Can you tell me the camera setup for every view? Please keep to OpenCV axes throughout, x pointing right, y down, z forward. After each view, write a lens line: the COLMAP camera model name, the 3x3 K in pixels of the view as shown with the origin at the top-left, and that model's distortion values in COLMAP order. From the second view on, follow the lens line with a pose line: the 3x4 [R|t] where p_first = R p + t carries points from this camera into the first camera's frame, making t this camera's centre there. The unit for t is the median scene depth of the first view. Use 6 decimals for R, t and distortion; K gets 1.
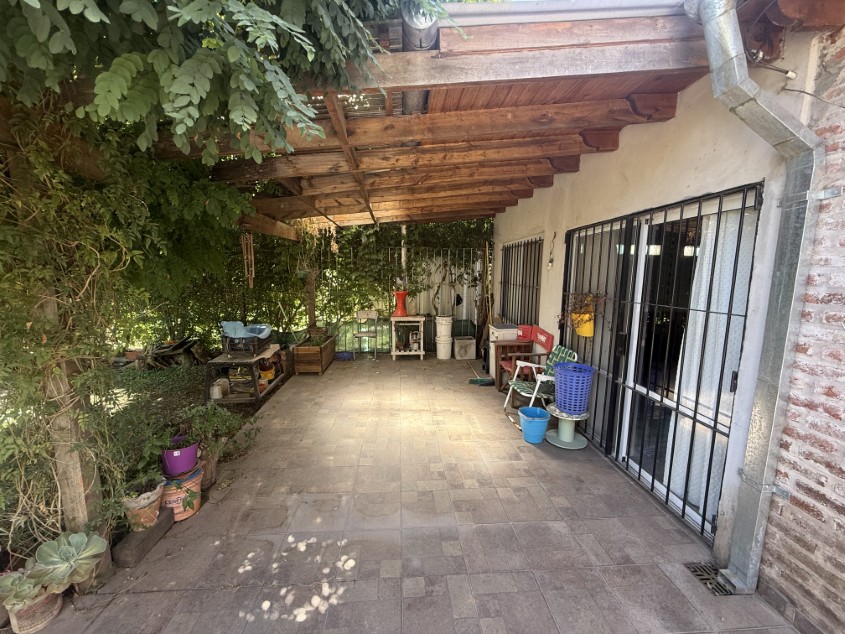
lens RADIAL K [[336.6, 0, 422.5], [0, 336.6, 317.0], [0, 0, 1]] dist [-0.000369, -0.000212]
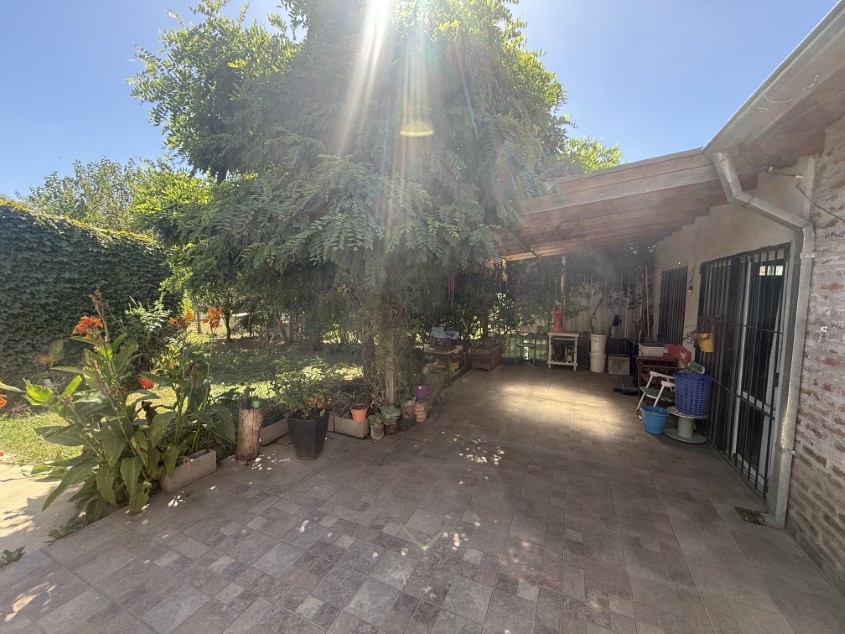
lens RADIAL K [[336.6, 0, 422.5], [0, 336.6, 317.0], [0, 0, 1]] dist [-0.000369, -0.000212]
pose [[0.878965, 0.032756, -0.475760, 0.128406], [-0.059417, 0.997387, -0.041103, 0.034146], [0.473171, 0.064396, 0.878614, -0.439775]]
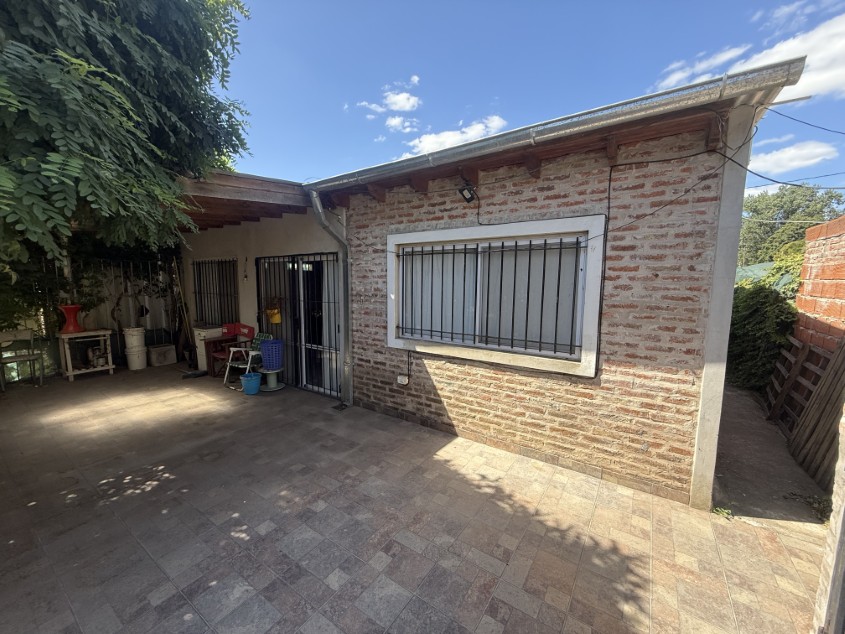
lens RADIAL K [[336.6, 0, 422.5], [0, 336.6, 317.0], [0, 0, 1]] dist [-0.000369, -0.000212]
pose [[0.616070, -0.088586, 0.782695, -0.303299], [0.104394, 0.994073, 0.030340, 0.042639], [-0.780743, 0.063017, 0.621666, -0.492002]]
